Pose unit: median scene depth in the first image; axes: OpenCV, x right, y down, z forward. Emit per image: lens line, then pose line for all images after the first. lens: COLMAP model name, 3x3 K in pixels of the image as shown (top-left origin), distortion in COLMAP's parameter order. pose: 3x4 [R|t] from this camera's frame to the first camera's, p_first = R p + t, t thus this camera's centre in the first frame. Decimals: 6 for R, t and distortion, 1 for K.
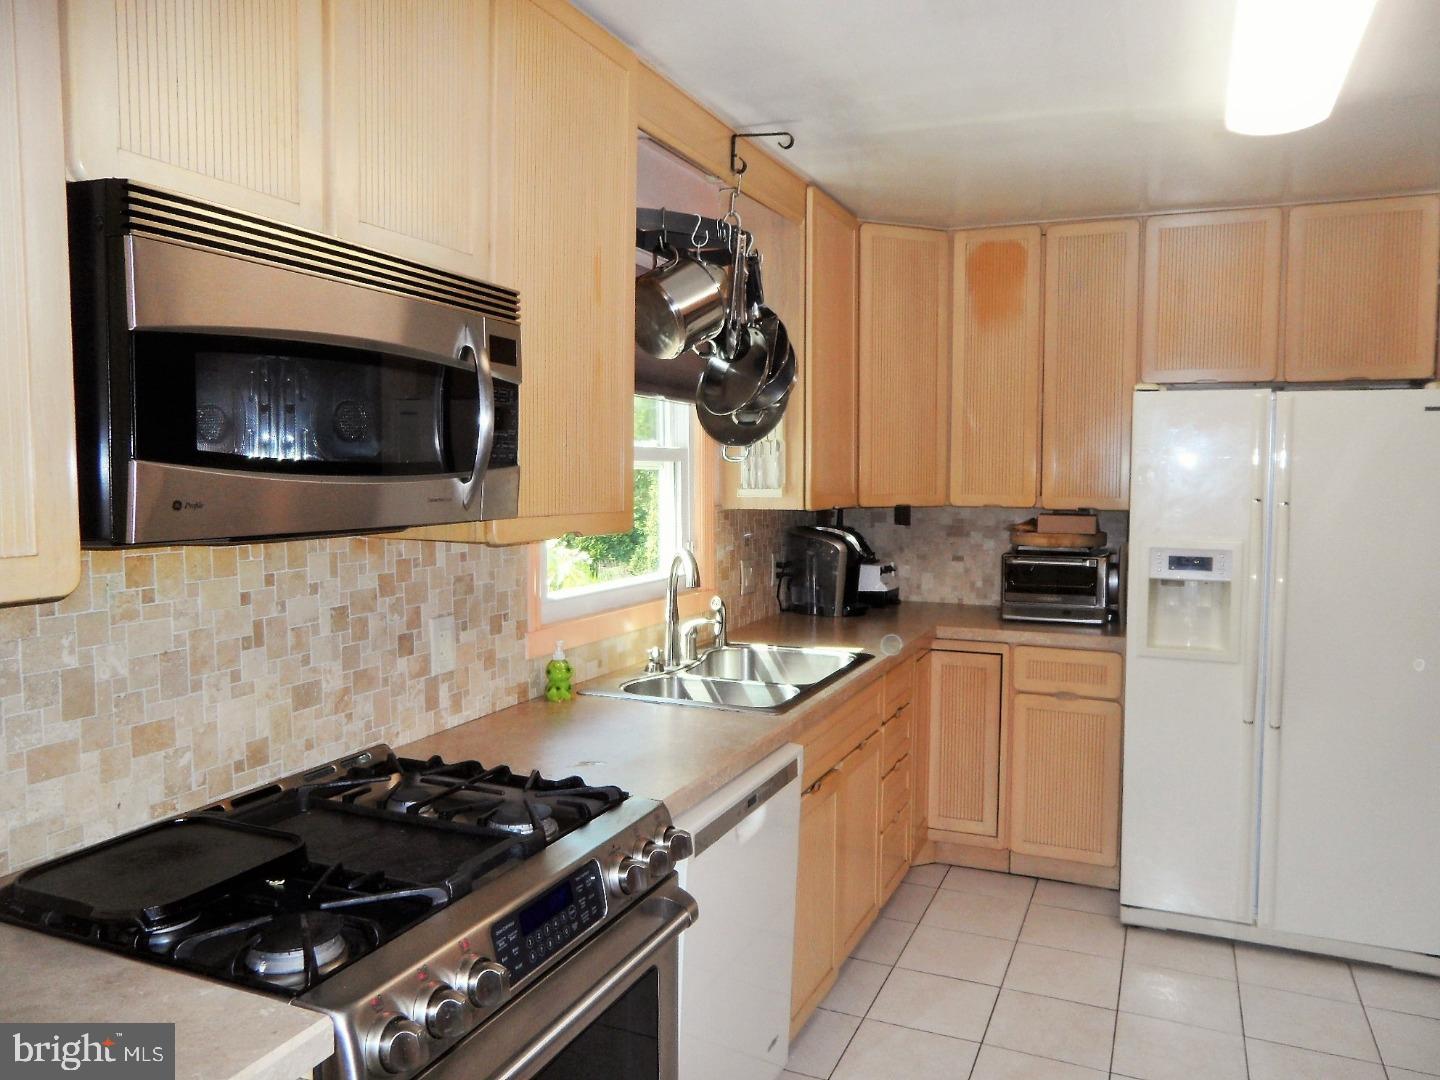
lens RADIAL K [[1035.9, 0, 720.0], [0, 1035.9, 540.0], [0, 0, 1]] dist [0.001592, 0.045410]
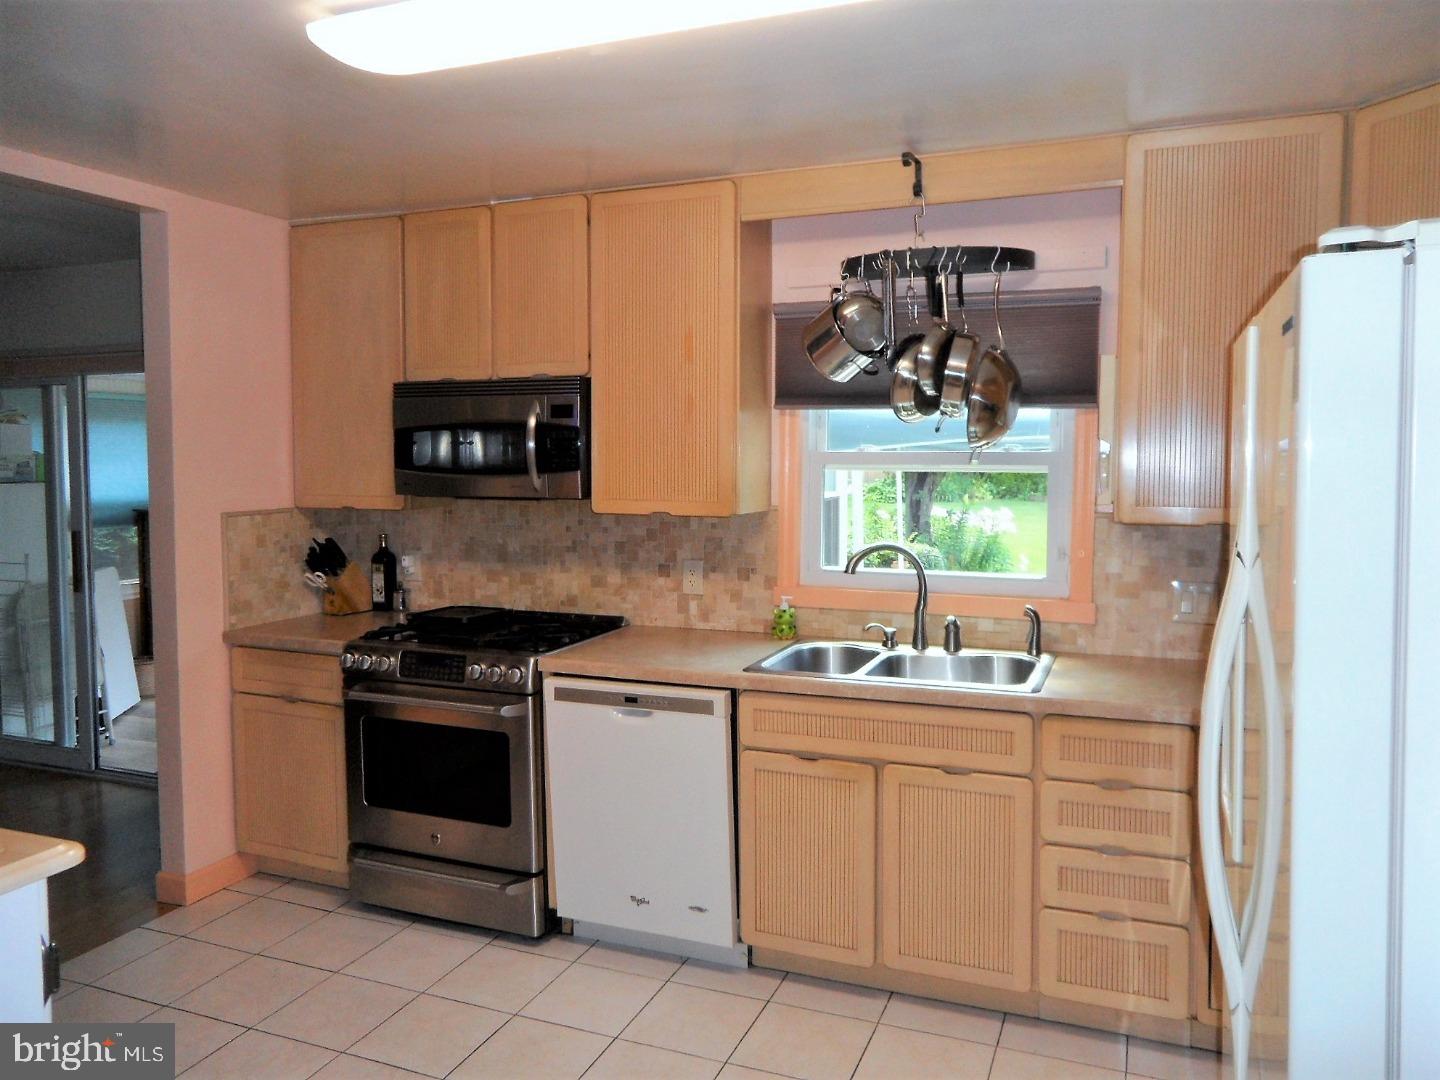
lens RADIAL K [[1035.9, 0, 720.0], [0, 1035.9, 540.0], [0, 0, 1]] dist [0.001592, 0.045410]
pose [[0.034243, 0.046288, -0.998341, 1.598013], [-0.080880, 0.995779, 0.043395, -0.038256], [0.996135, 0.079260, 0.037842, 1.123505]]
